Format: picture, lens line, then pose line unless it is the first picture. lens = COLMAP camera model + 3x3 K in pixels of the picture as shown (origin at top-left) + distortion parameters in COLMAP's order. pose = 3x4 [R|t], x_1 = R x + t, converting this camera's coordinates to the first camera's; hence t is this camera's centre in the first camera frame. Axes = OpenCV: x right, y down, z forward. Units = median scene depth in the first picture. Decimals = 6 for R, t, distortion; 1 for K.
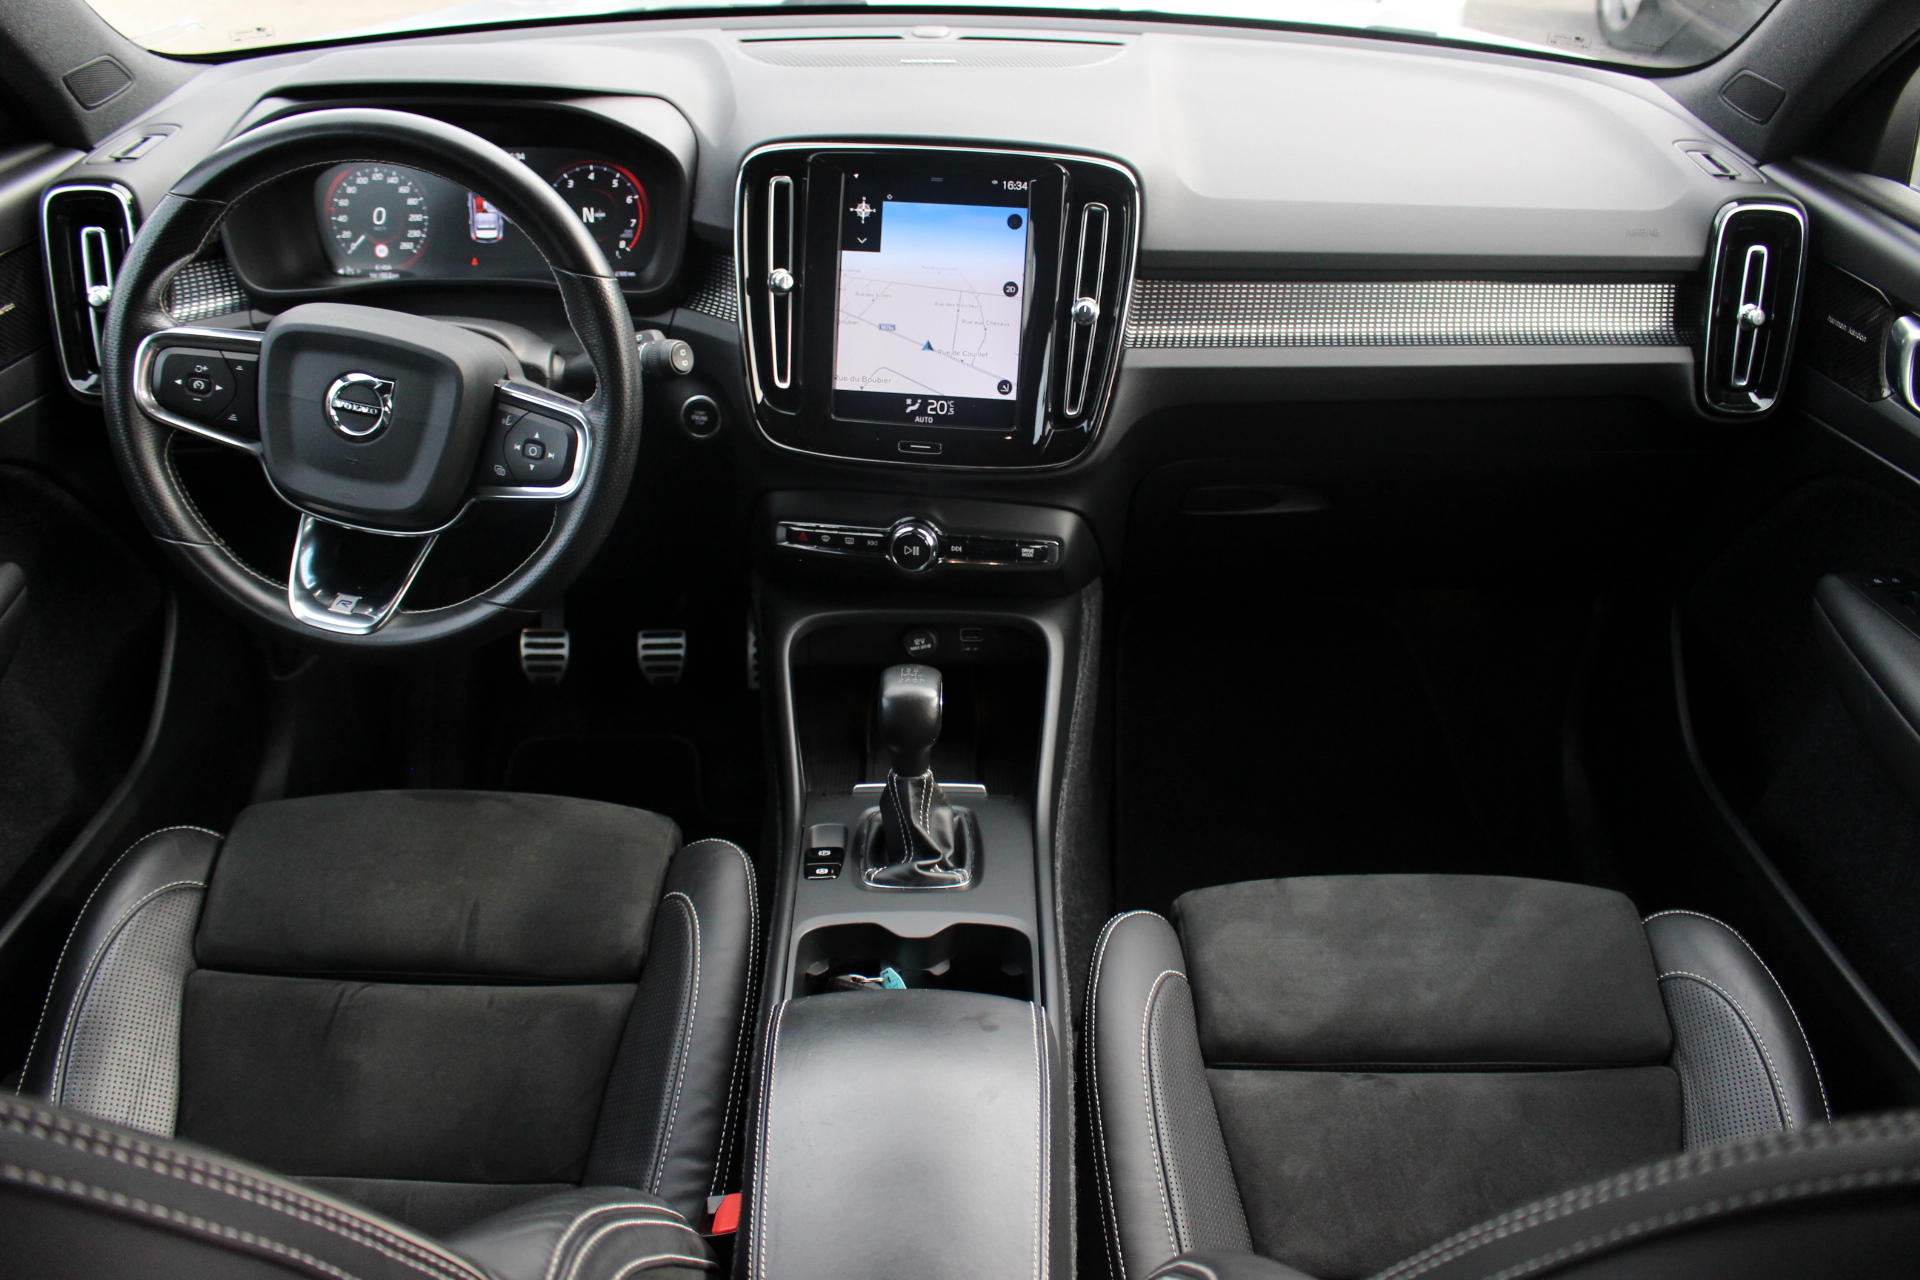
lens RADIAL K [[1568.7, 0, 934.3], [0, 1568.7, 643.6], [0, 0, 1]] dist [-0.168293, 0.130124]
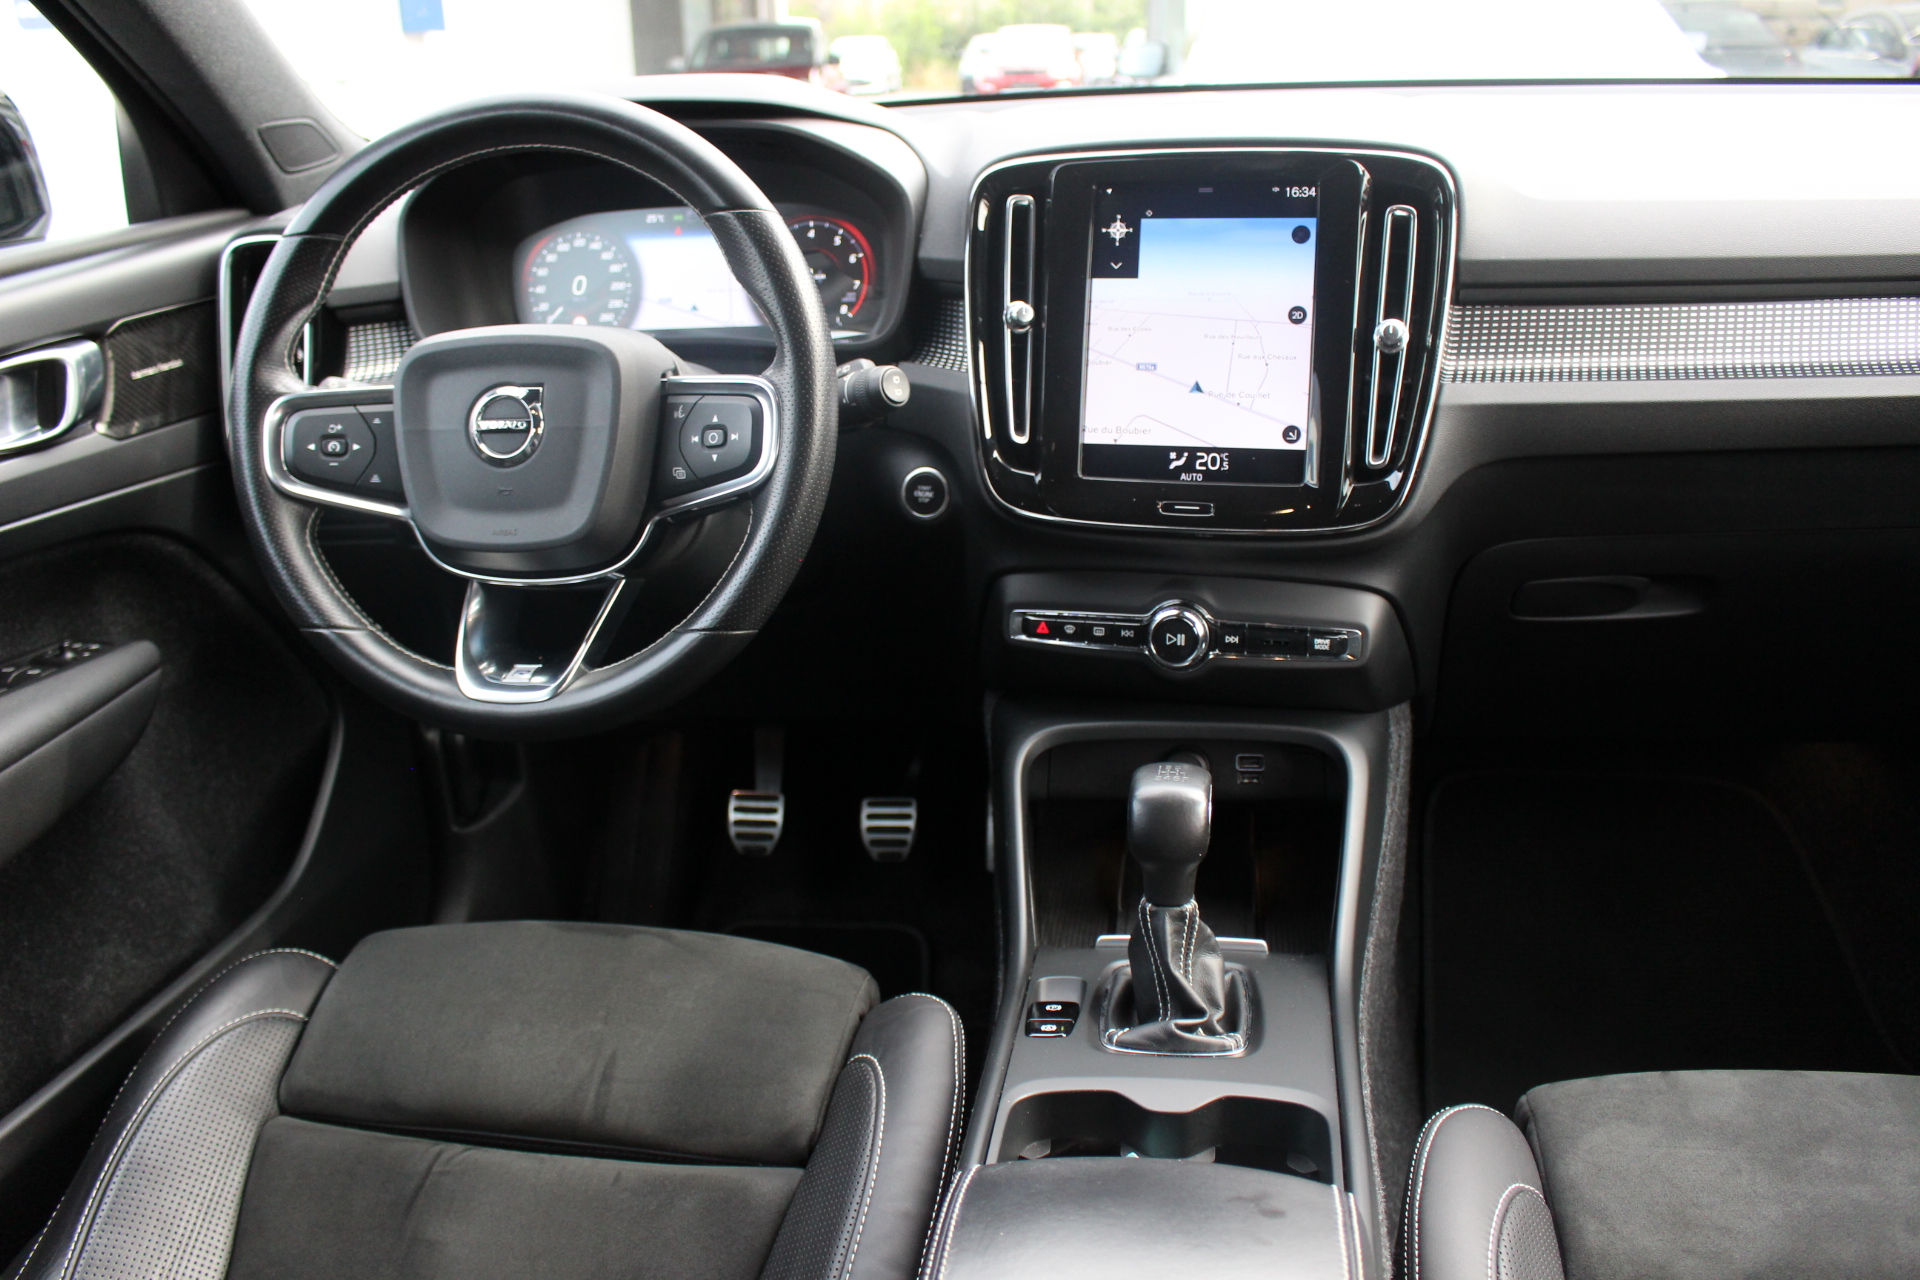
lens RADIAL K [[1568.7, 0, 934.3], [0, 1568.7, 643.6], [0, 0, 1]] dist [-0.168293, 0.130124]
pose [[0.984331, 0.004980, -0.176260, 0.005165], [-0.037546, 0.982597, -0.181916, 0.095852], [0.172287, 0.185683, 0.967388, 0.212821]]
